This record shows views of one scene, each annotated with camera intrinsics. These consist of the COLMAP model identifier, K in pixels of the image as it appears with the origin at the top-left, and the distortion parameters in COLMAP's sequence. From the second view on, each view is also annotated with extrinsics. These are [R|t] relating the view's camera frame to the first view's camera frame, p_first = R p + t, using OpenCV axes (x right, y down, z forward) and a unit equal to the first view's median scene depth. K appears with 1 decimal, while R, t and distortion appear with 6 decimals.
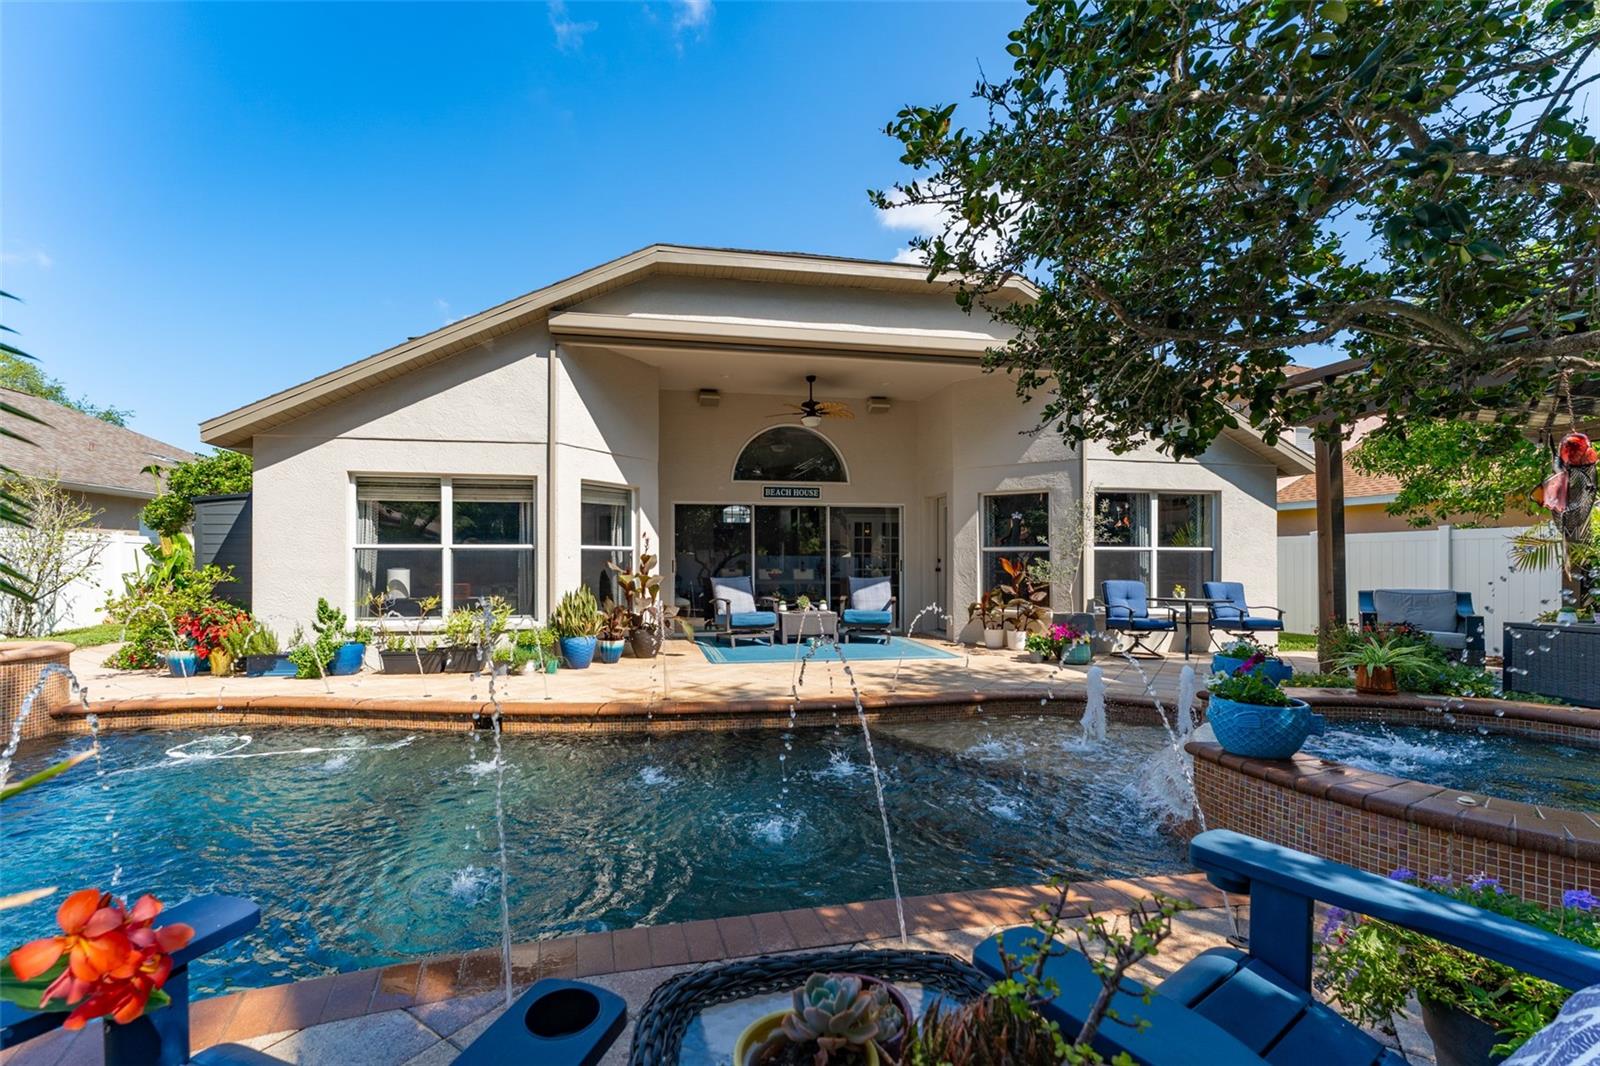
lens RADIAL K [[665.9, 0, 749.6], [0, 665.9, 569.5], [0, 0, 1]] dist [-0.002157, -0.000356]
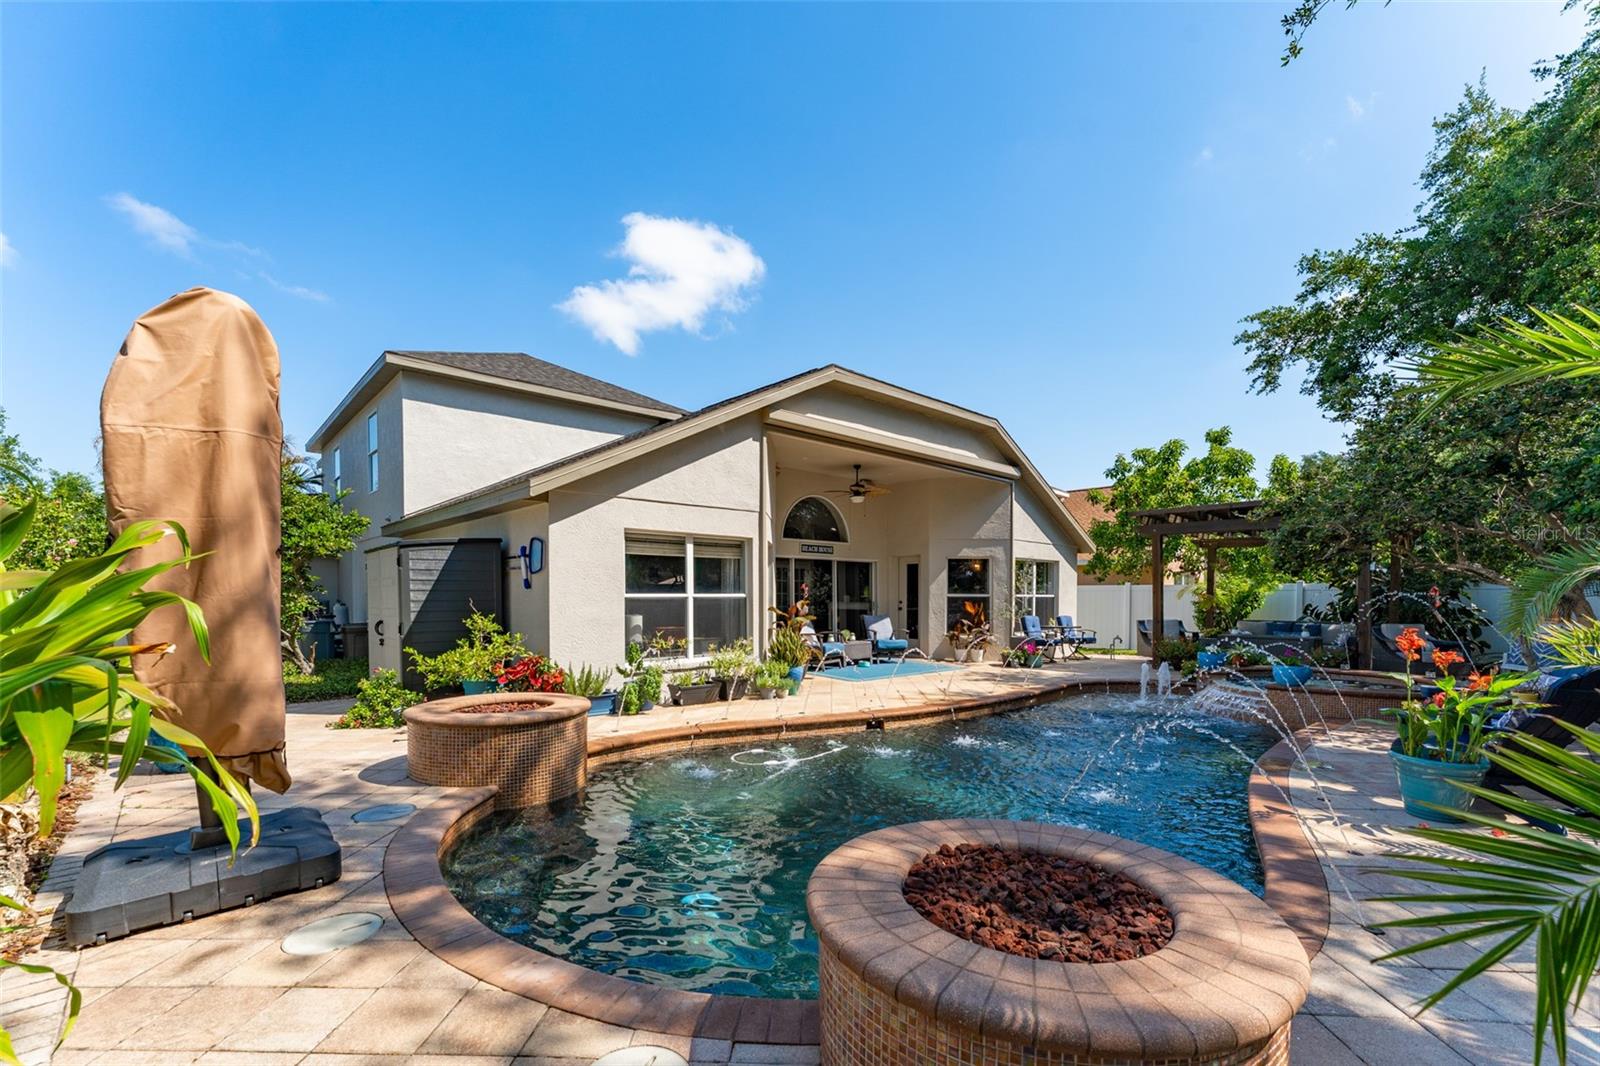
lens RADIAL K [[665.9, 0, 781.7], [0, 665.9, 615.6], [0, 0, 1]] dist [-0.002157, -0.000356]
pose [[0.850686, -0.013293, 0.525506, -0.860431], [-0.003599, 0.999510, 0.031110, -0.033241], [-0.525662, -0.028356, 0.850221, -0.077283]]
